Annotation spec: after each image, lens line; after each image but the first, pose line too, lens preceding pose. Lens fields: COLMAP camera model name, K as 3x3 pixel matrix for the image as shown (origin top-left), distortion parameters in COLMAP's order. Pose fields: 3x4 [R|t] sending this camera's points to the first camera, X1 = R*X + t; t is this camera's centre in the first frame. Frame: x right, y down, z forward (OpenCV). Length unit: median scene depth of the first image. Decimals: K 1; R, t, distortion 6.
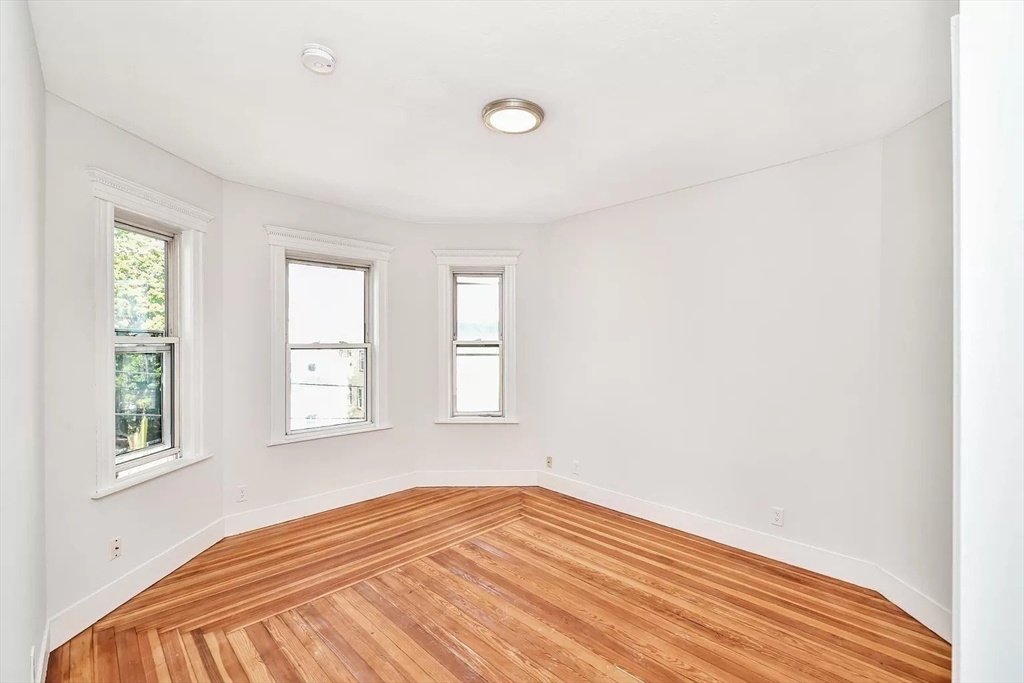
lens RADIAL K [[453.7, 0, 513.1], [0, 453.7, 344.7], [0, 0, 1]] dist [-0.009147, -0.000069]
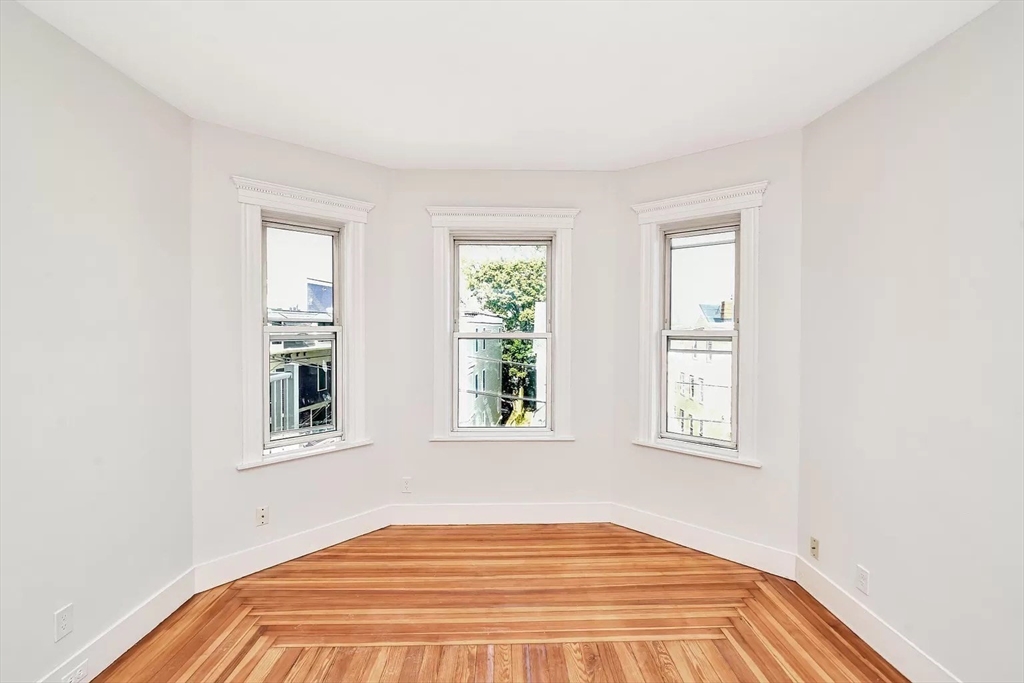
lens RADIAL K [[453.7, 0, 510.5], [0, 453.7, 331.4], [0, 0, 1]] dist [-0.009147, -0.000069]
pose [[0.732063, 0.008233, -0.681187, 0.251823], [-0.007533, 0.999964, 0.003991, -0.010952], [0.681195, 0.002210, 0.732099, 0.466621]]
